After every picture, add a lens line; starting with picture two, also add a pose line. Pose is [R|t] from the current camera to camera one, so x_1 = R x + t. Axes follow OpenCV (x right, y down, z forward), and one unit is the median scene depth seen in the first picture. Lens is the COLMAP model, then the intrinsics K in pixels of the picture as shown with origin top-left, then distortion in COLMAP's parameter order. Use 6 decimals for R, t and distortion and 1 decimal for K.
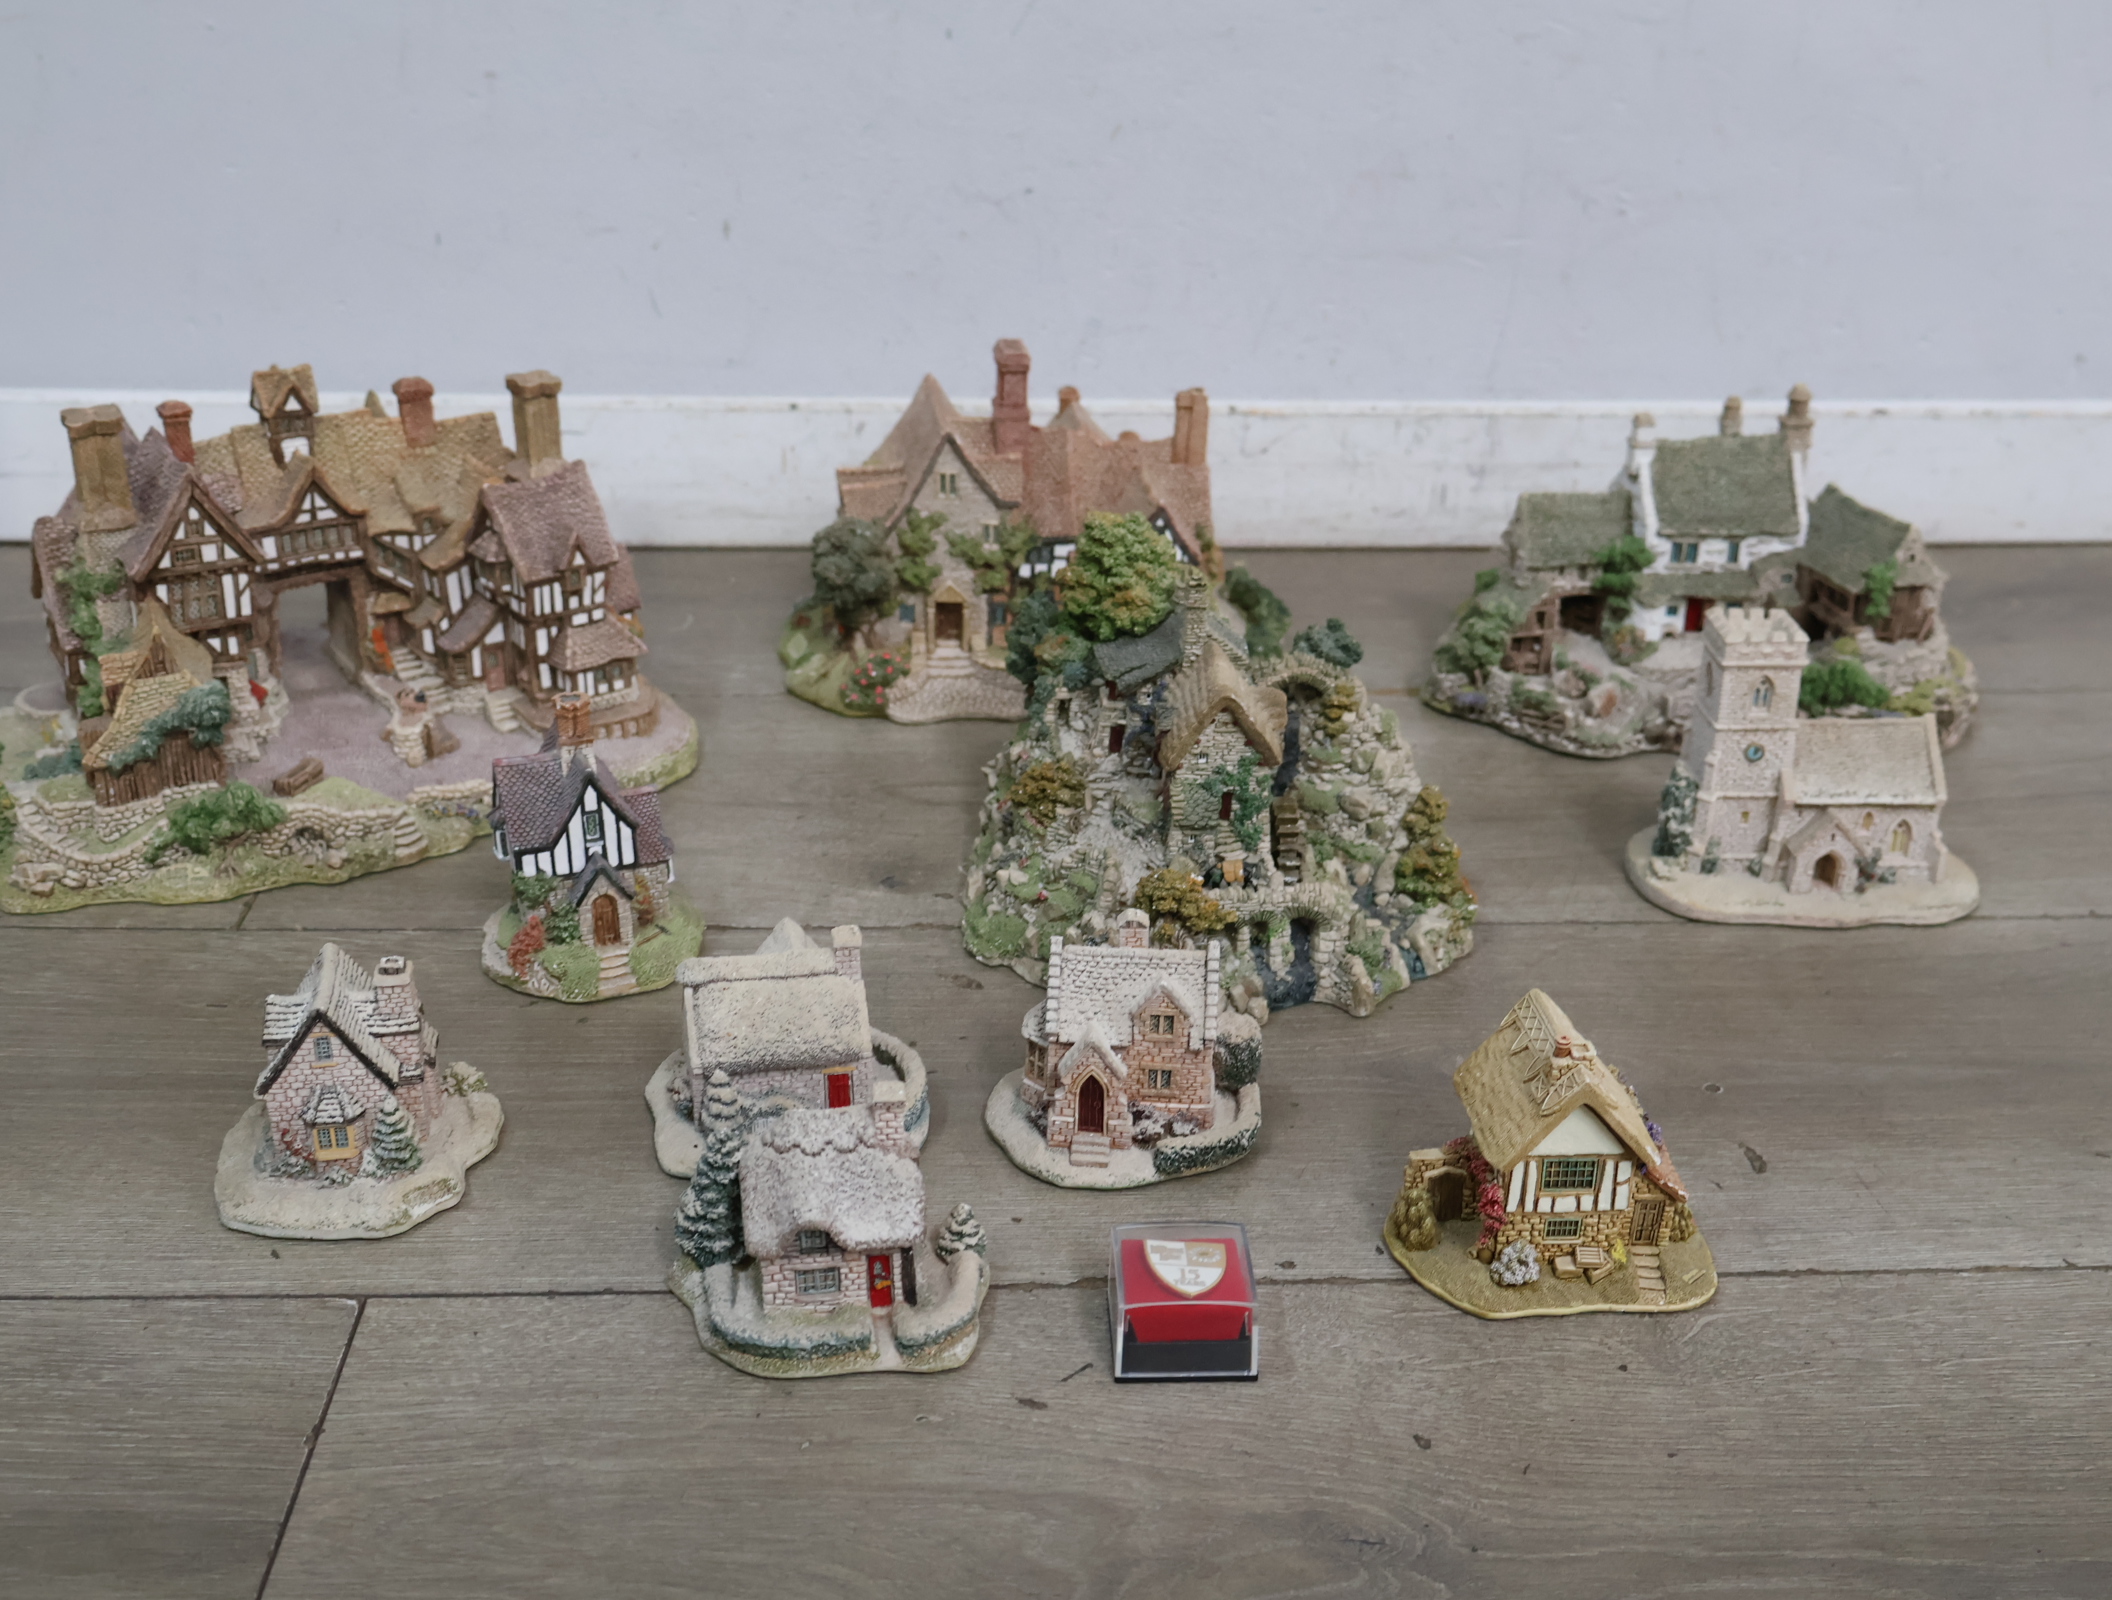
lens RADIAL K [[2446.0, 0, 1046.2], [0, 2446.0, 796.9], [0, 0, 1]] dist [0.006717, 0.000000]
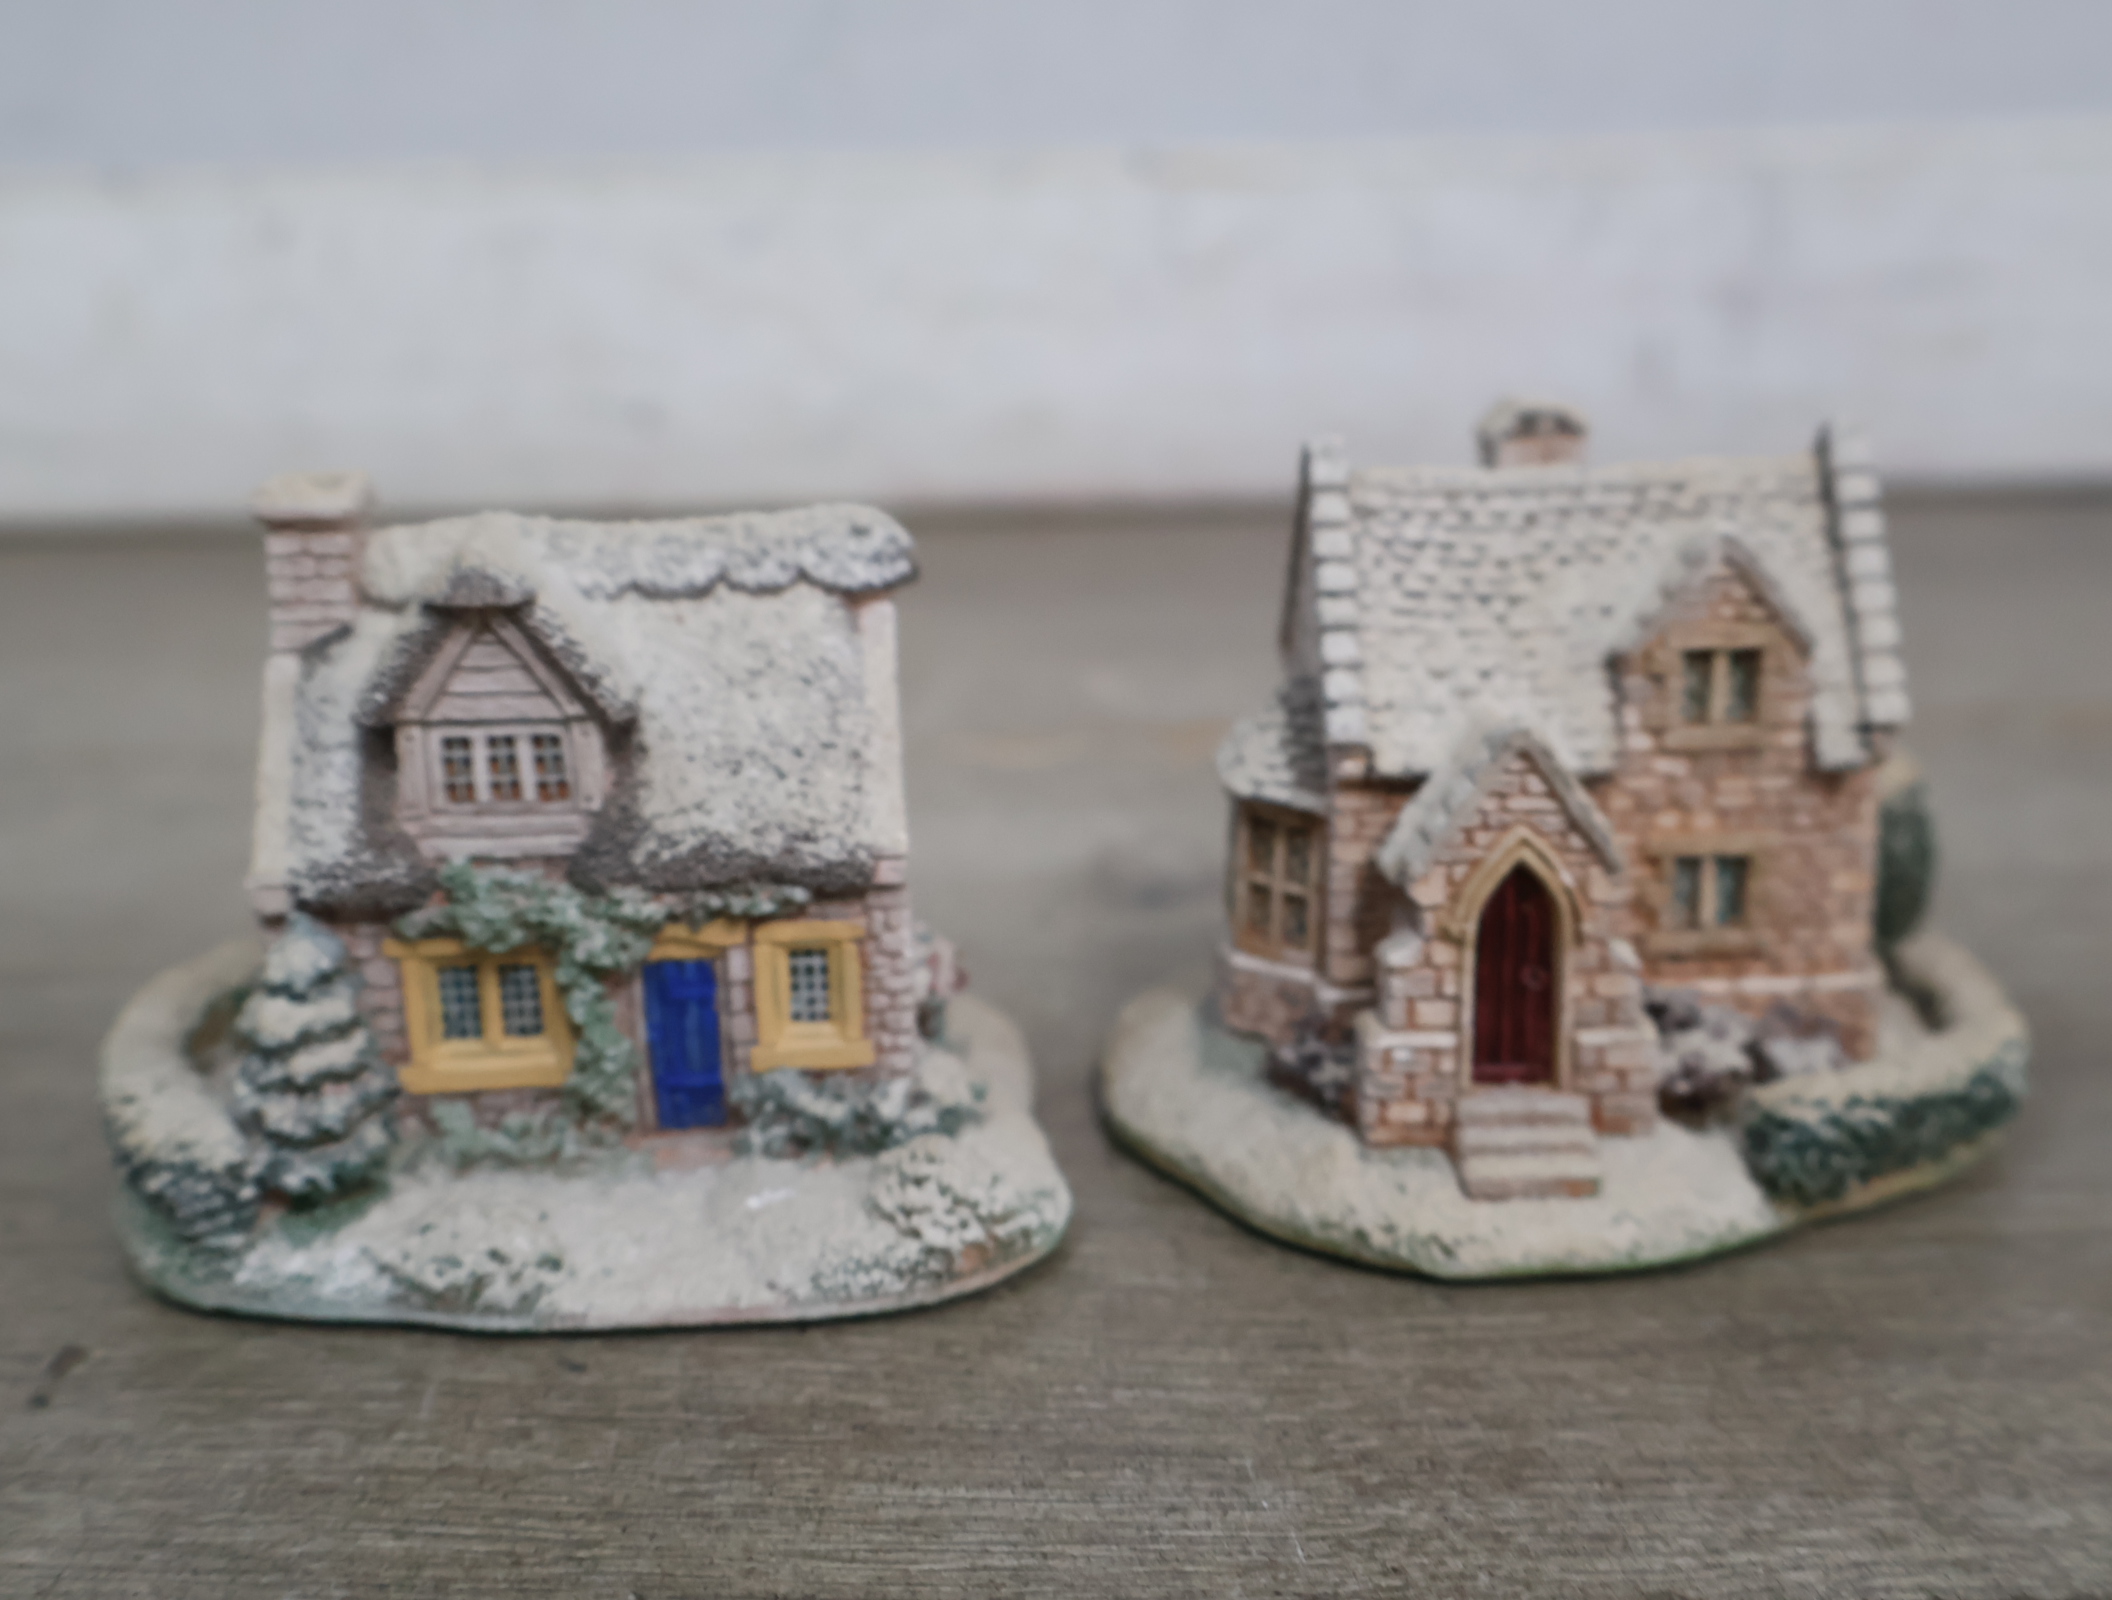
lens RADIAL K [[2446.0, 0, 1067.9], [0, 2446.0, 803.2], [0, 0, 1]] dist [0.006717, 0.000000]
pose [[0.992200, -0.069279, 0.103627, -0.060349], [0.083207, 0.987103, -0.136761, 0.138823], [-0.092816, 0.144317, 0.985169, 0.715699]]
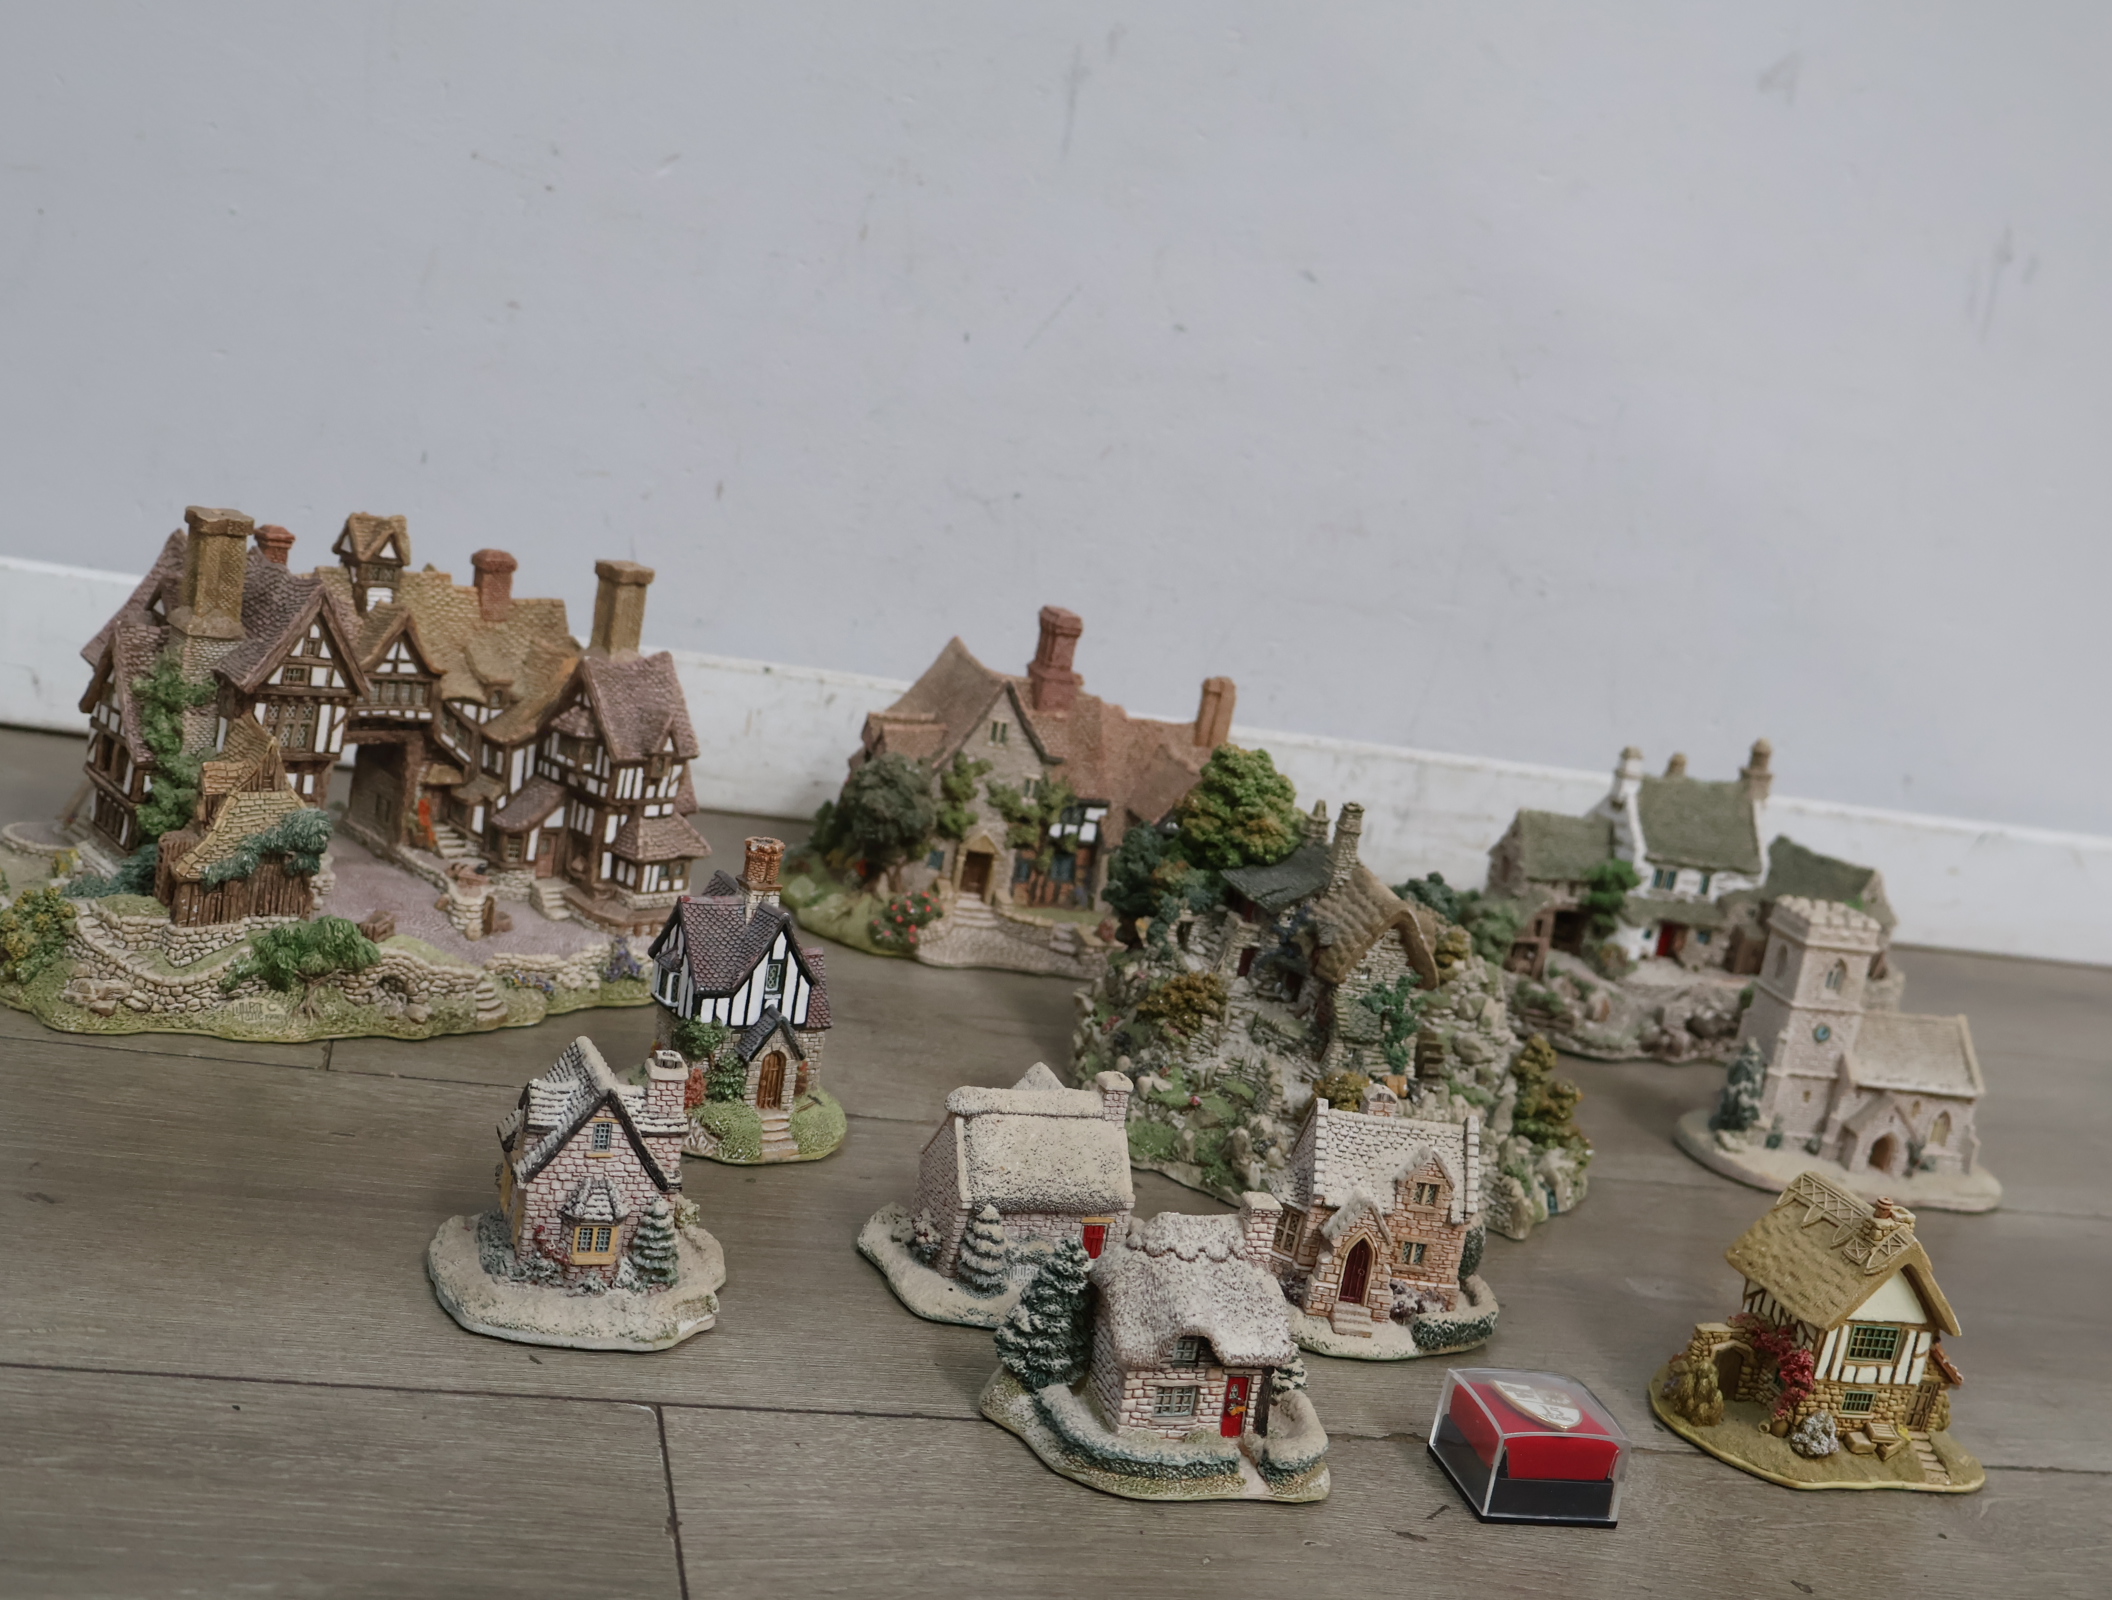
lens RADIAL K [[2446.0, 0, 1060.0], [0, 2446.0, 795.8], [0, 0, 1]] dist [0.006717, 0.000000]
pose [[0.968960, 0.112204, 0.220290, -0.328748], [-0.063848, 0.974419, -0.215480, 0.157126], [-0.238832, 0.194727, 0.951336, 0.063135]]
